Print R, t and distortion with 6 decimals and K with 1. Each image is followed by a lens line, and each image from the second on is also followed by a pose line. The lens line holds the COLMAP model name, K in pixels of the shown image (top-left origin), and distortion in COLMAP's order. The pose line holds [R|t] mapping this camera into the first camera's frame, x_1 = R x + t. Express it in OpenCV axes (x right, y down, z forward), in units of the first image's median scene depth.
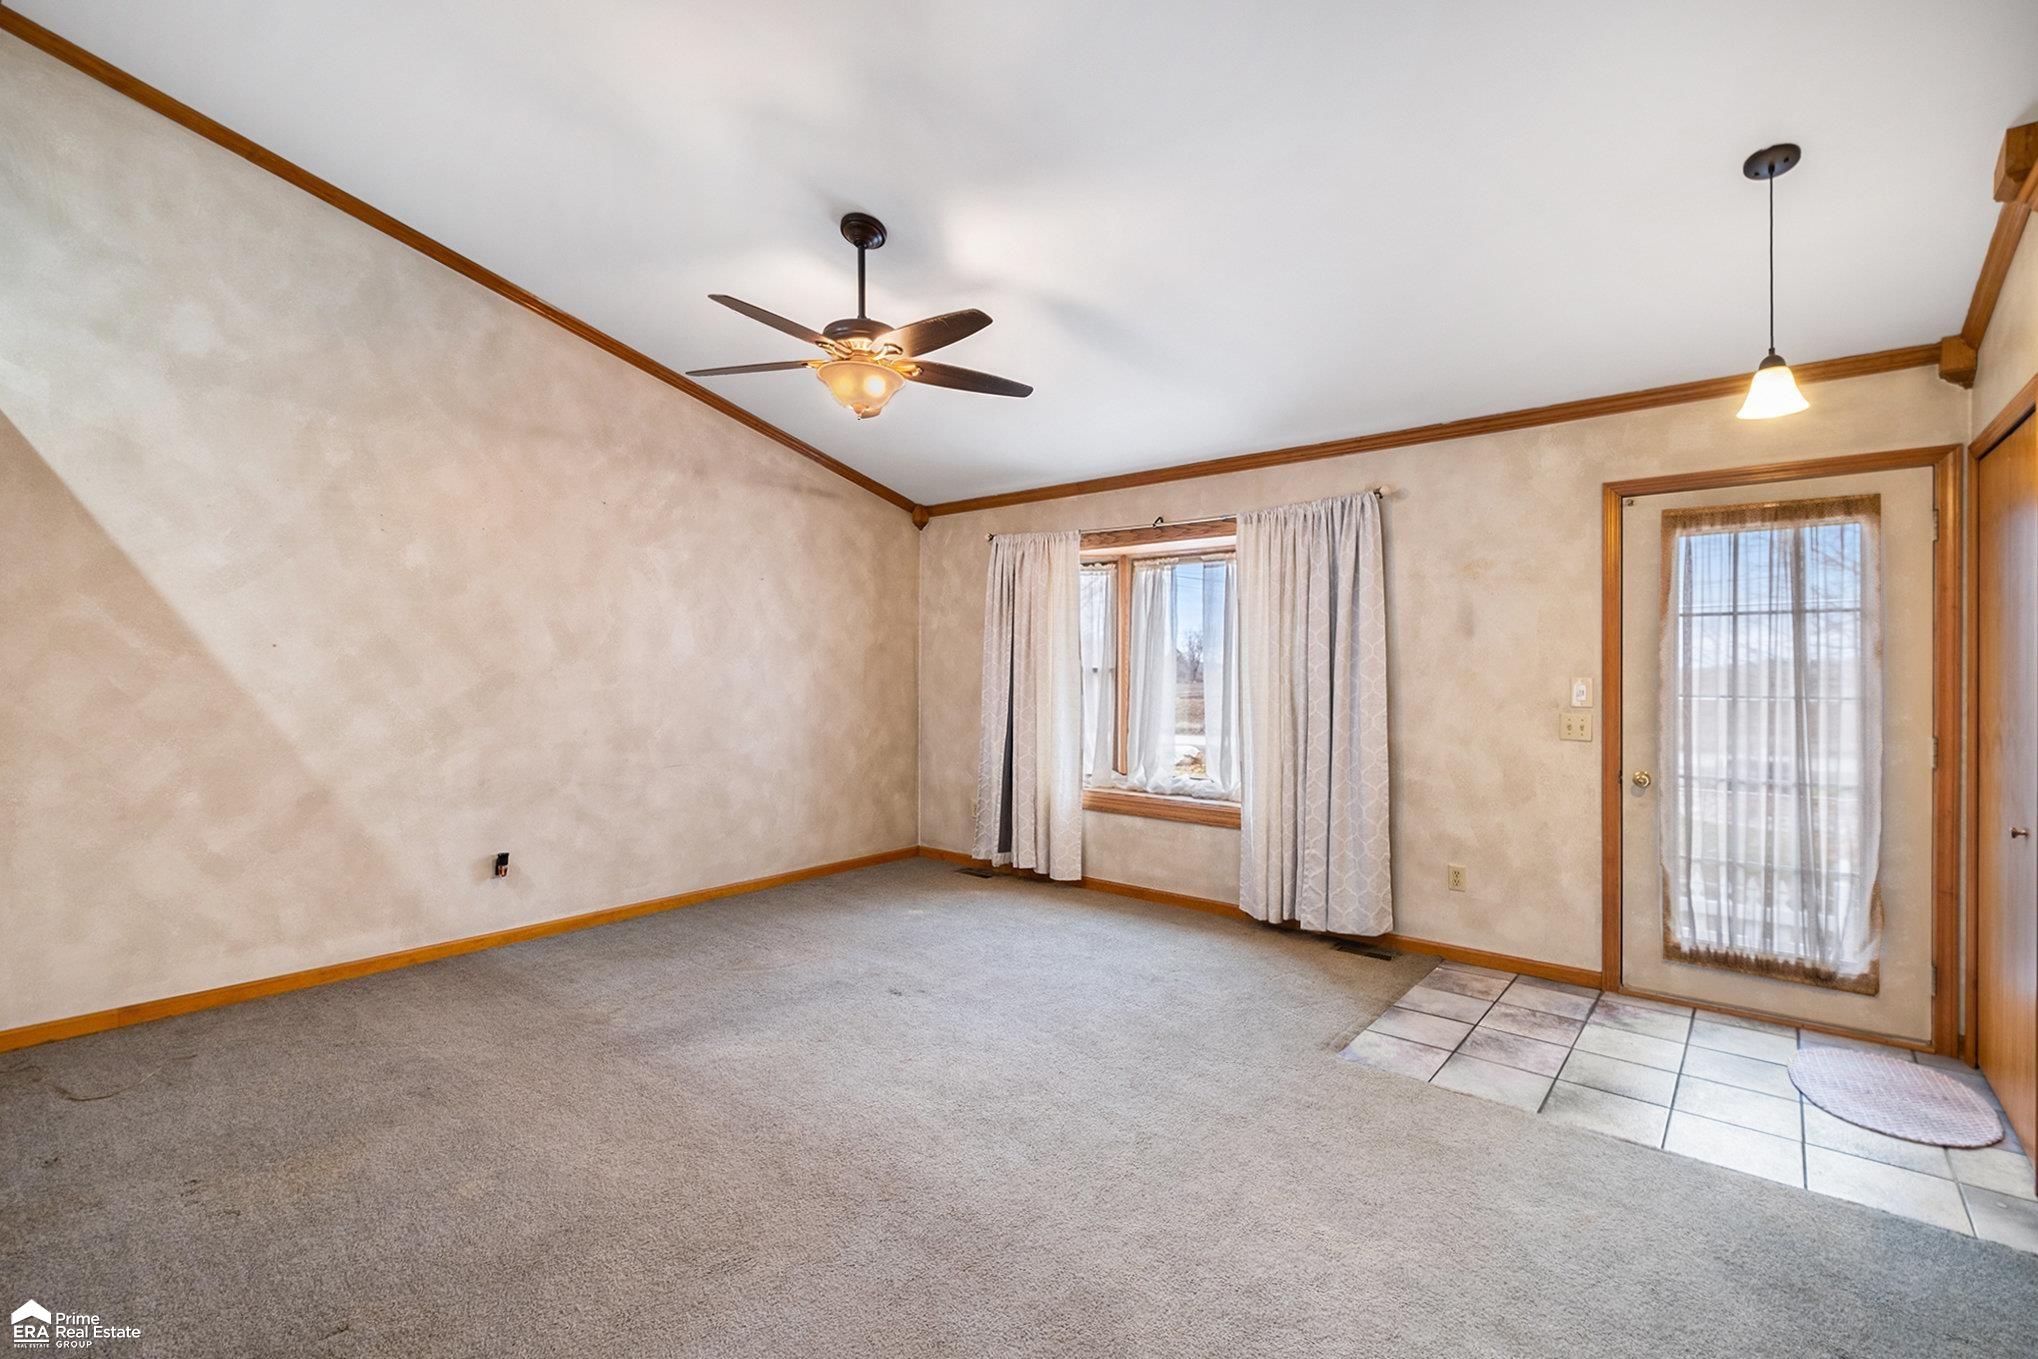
lens RADIAL K [[893.7, 0, 1019.0], [0, 893.7, 679.5], [0, 0, 1]] dist [0.001212, 0.000026]
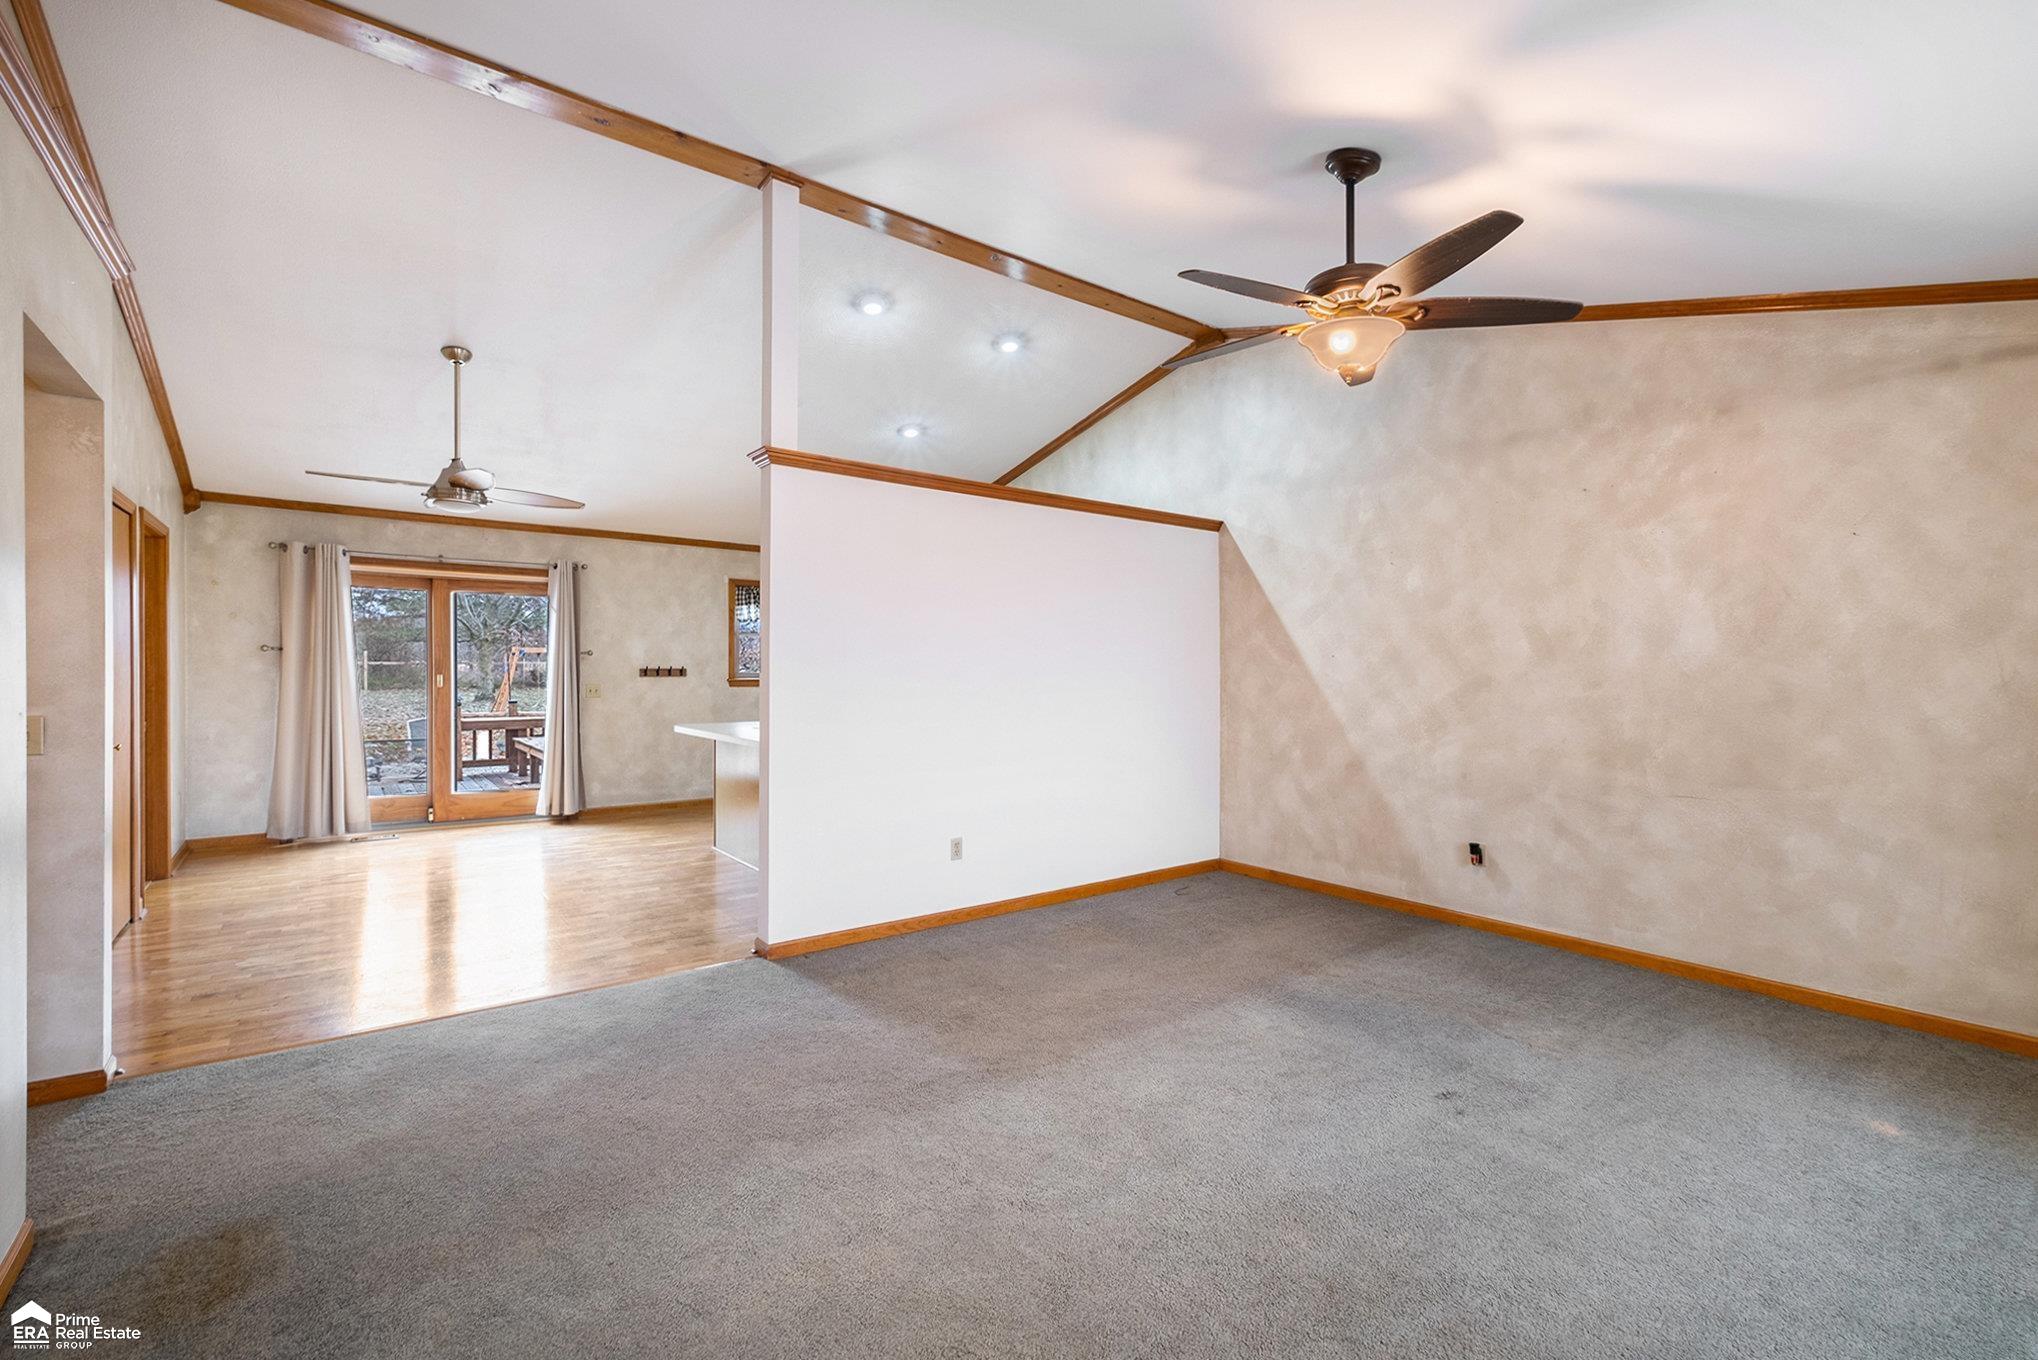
lens RADIAL K [[877.4, 0, 1020.2], [0, 877.4, 687.6], [0, 0, 1]] dist [-0.001458, -0.000511]
pose [[-0.219813, 0.013304, -0.975451, 0.584201], [-0.017115, 0.999701, 0.017491, -0.003165], [0.975392, 0.020540, -0.219520, 0.704325]]
